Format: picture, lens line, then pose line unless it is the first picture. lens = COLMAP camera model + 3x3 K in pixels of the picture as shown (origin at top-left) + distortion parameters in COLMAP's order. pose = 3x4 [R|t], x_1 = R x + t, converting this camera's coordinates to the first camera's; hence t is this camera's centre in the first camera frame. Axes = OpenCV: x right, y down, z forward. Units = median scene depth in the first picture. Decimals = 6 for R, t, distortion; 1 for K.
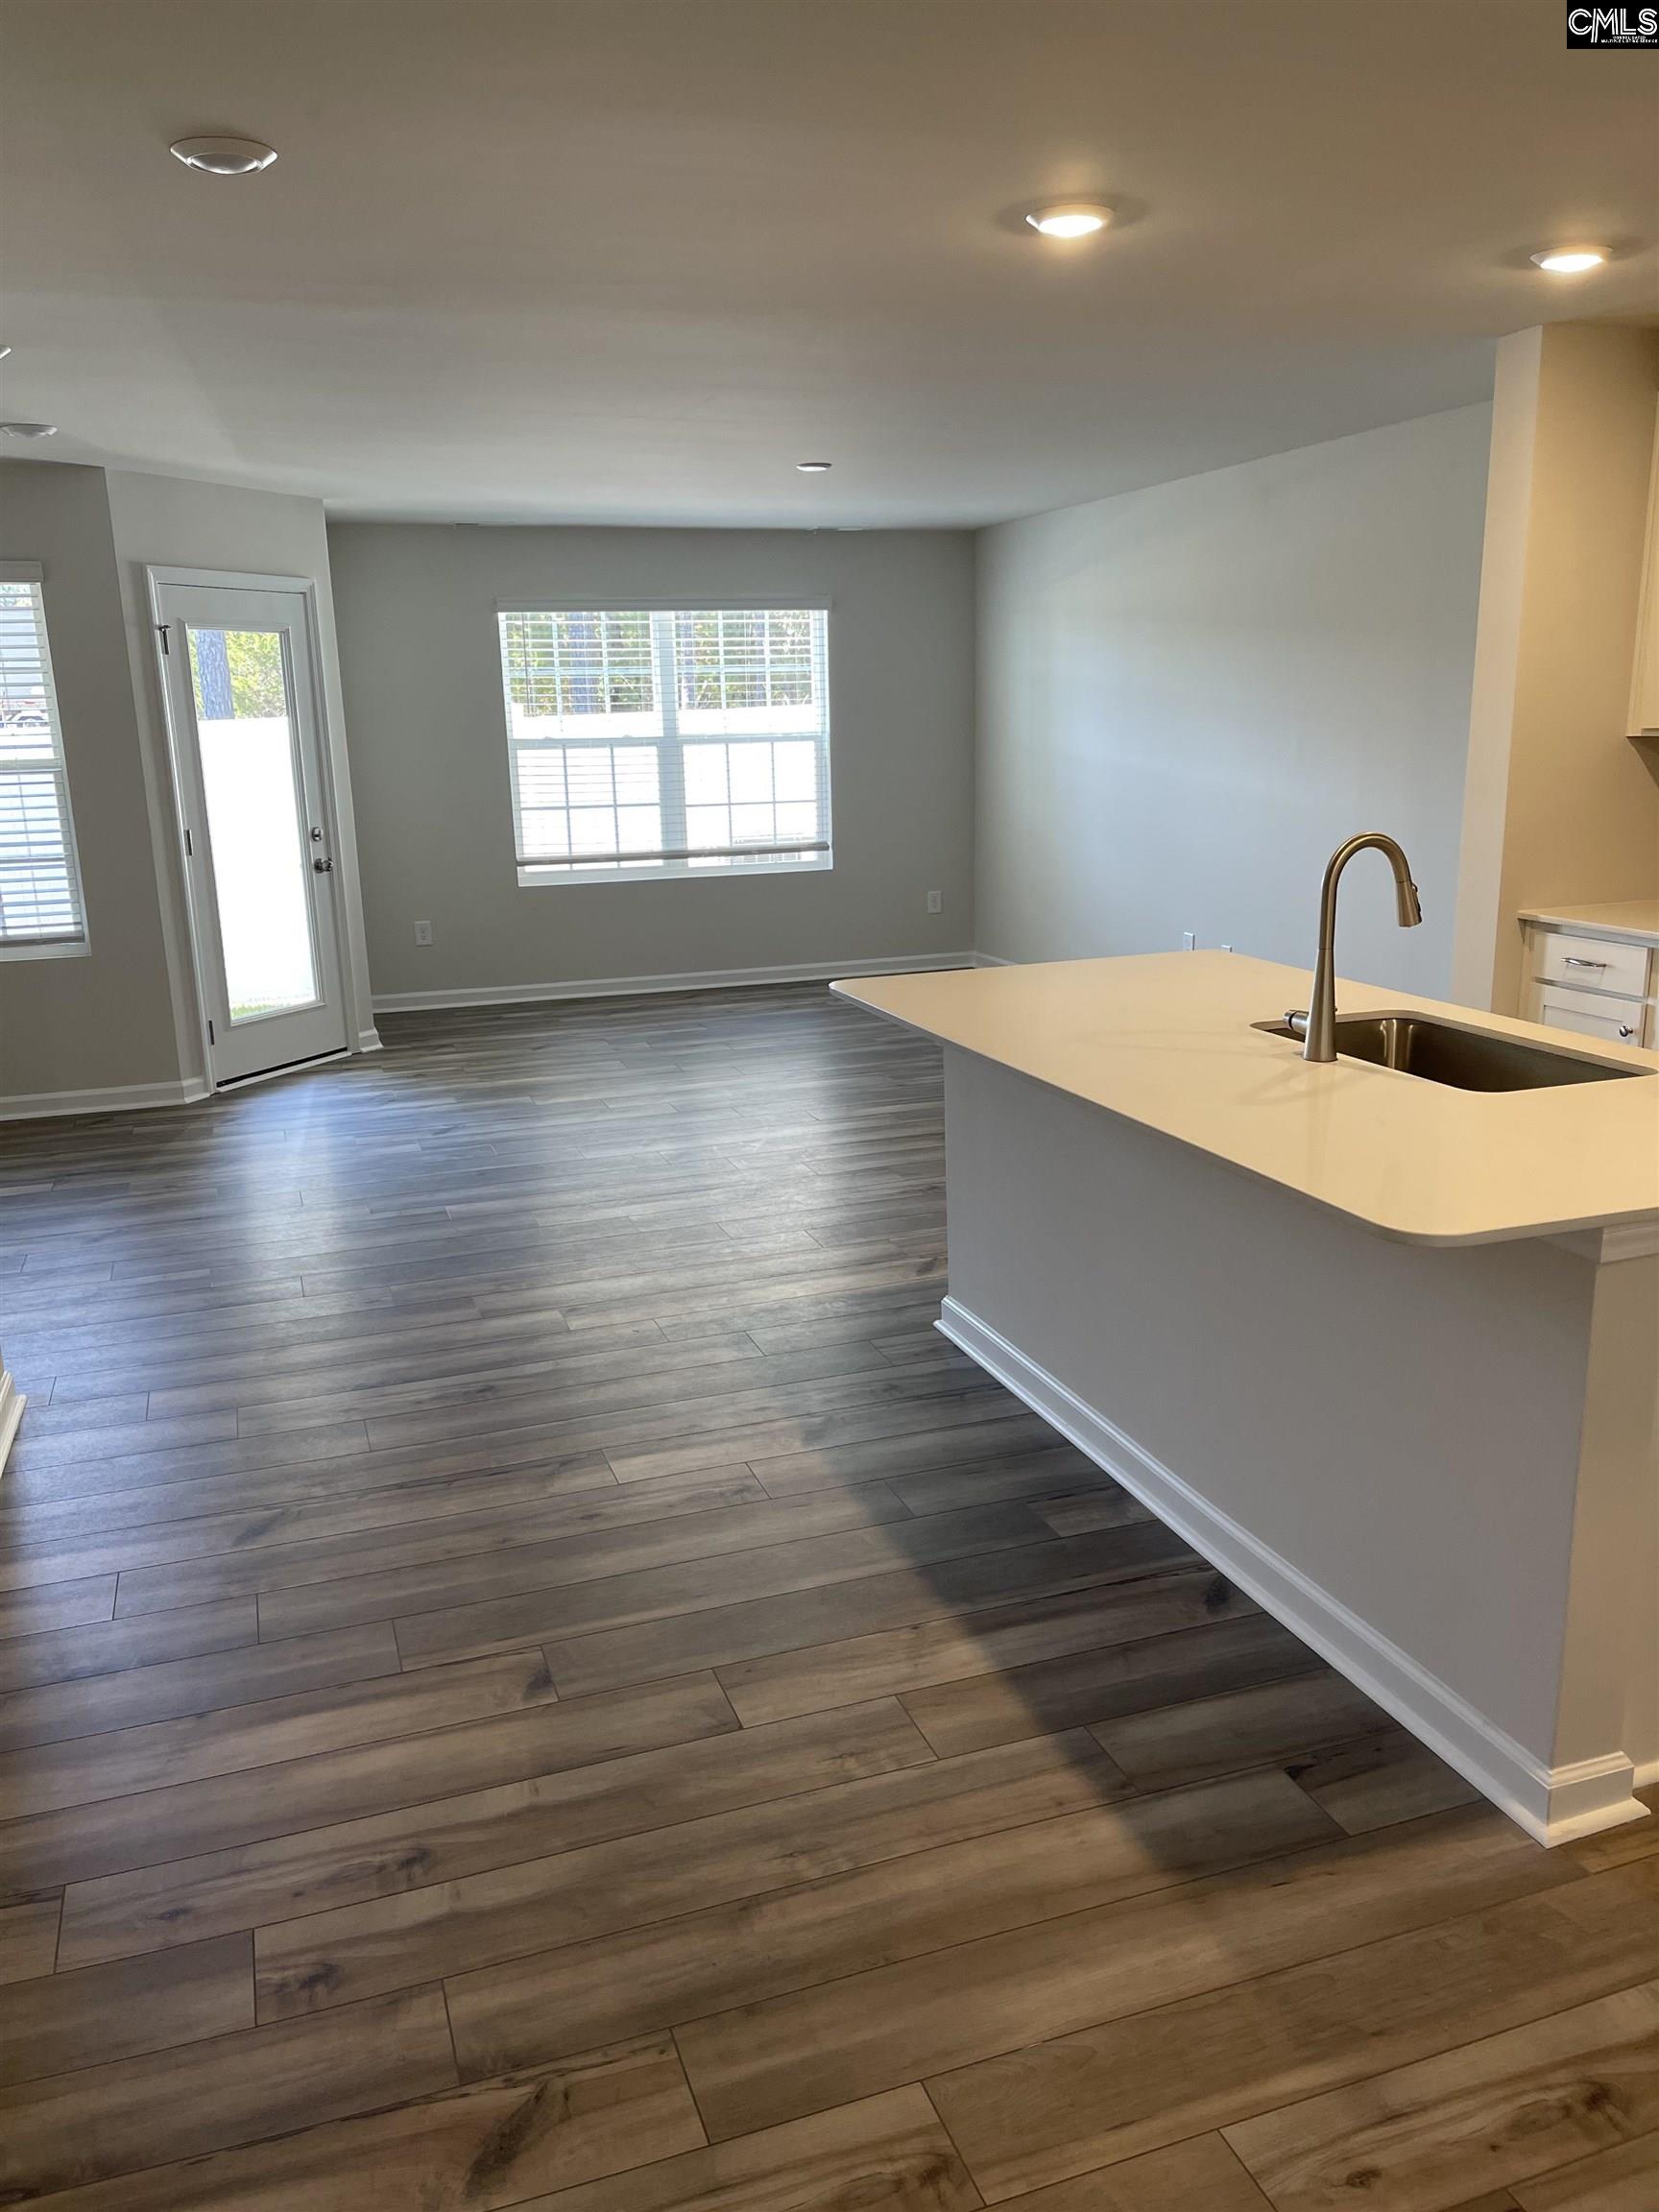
lens RADIAL K [[1694.3, 0, 831.7], [0, 1694.3, 1096.6], [0, 0, 1]] dist [0.036141, -0.067766]
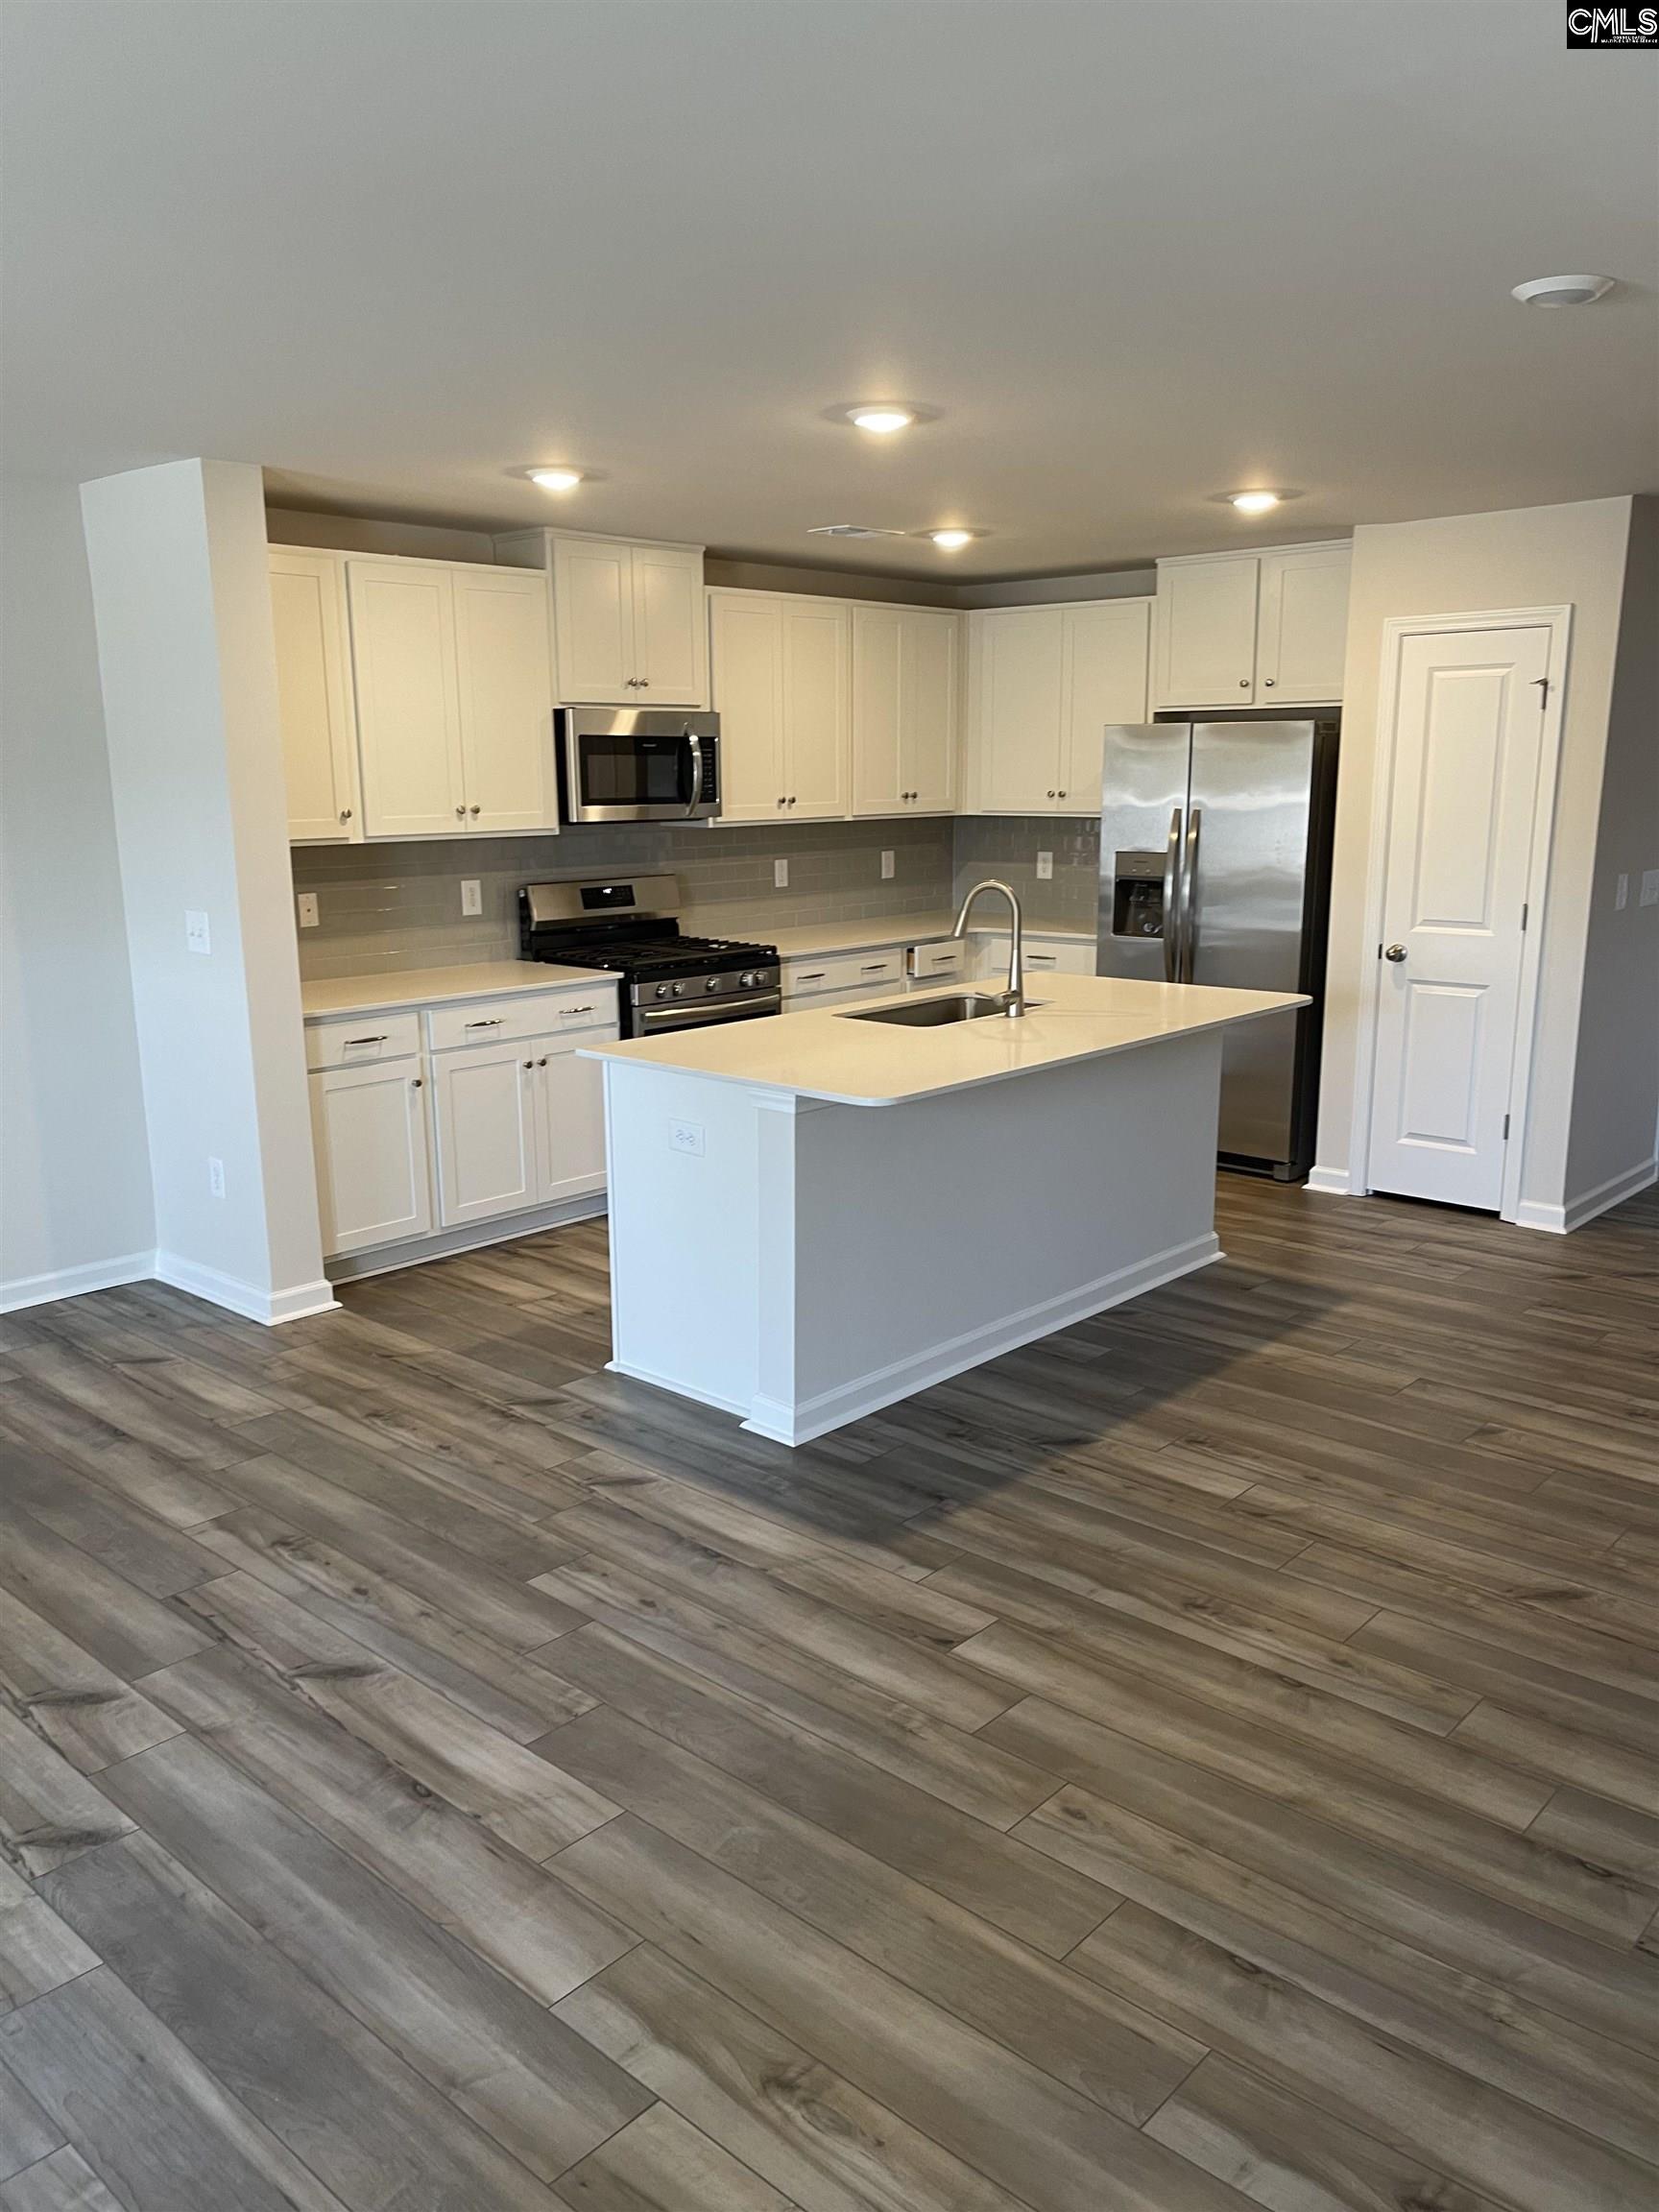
lens RADIAL K [[1628.0, 0, 814.5], [0, 1628.0, 1105.8], [0, 0, 1]] dist [0.051752, -0.072702]
pose [[-0.463887, -0.154201, 0.872371, -0.602589], [0.216846, 0.935014, 0.280582, -0.252812], [-0.858945, 0.319328, -0.400303, 1.072323]]
